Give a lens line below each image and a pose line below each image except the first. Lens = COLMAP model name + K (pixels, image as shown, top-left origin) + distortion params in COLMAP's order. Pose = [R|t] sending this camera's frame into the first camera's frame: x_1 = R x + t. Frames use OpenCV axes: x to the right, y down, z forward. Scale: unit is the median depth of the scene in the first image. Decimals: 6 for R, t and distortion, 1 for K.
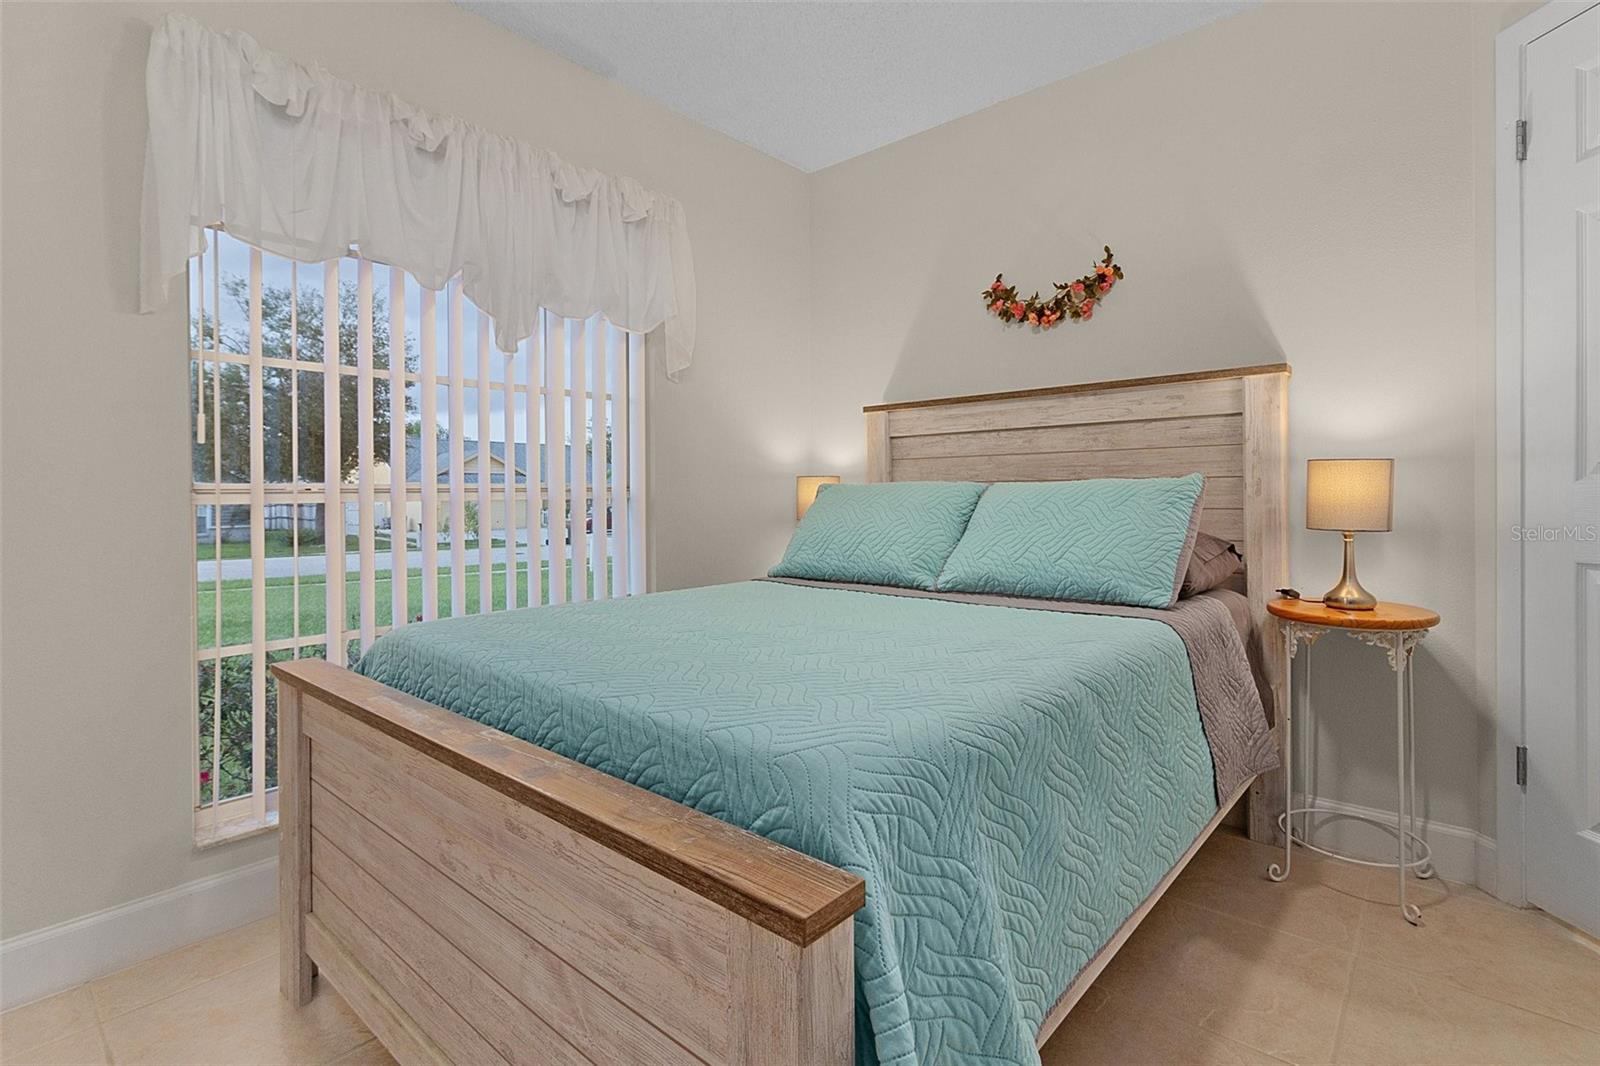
lens RADIAL K [[744.4, 0, 799.5], [0, 744.4, 521.5], [0, 0, 1]] dist [0.000831, 0.000217]
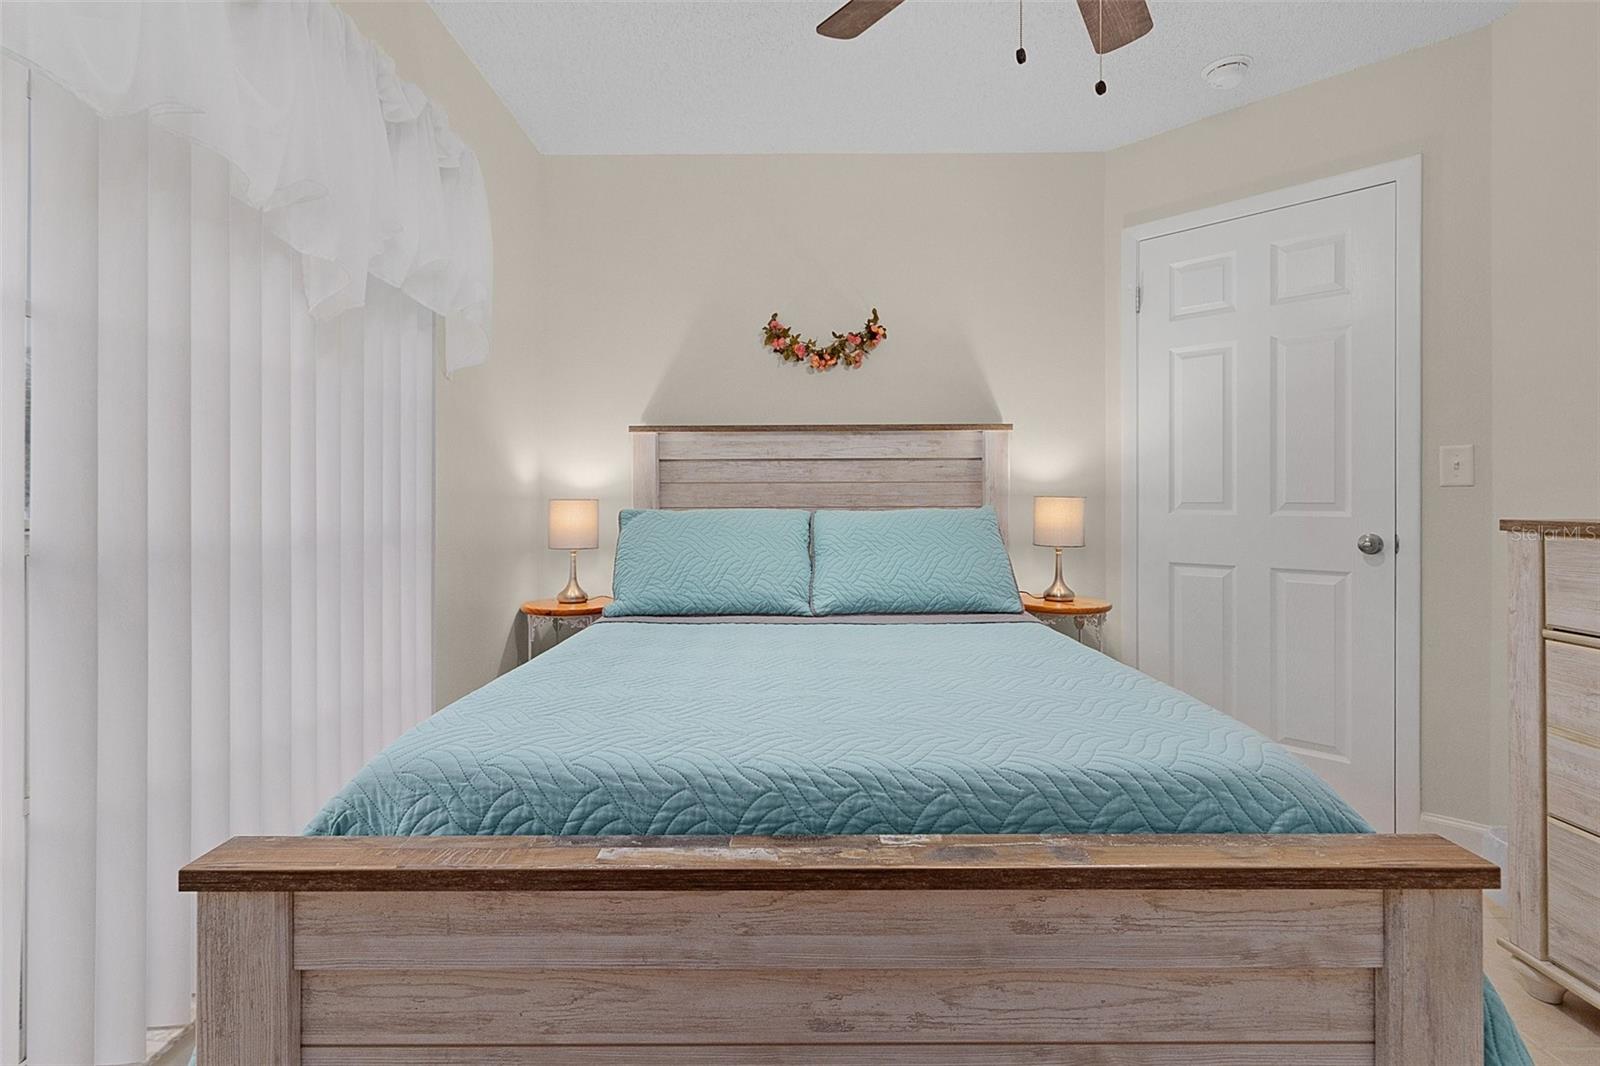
lens RADIAL K [[744.4, 0, 799.5], [0, 744.4, 521.5], [0, 0, 1]] dist [0.000831, 0.000217]
pose [[0.762457, -0.011533, 0.646937, -0.462644], [0.020821, 0.999761, -0.006716, -0.029620], [-0.646704, 0.018590, 0.762514, 0.194278]]
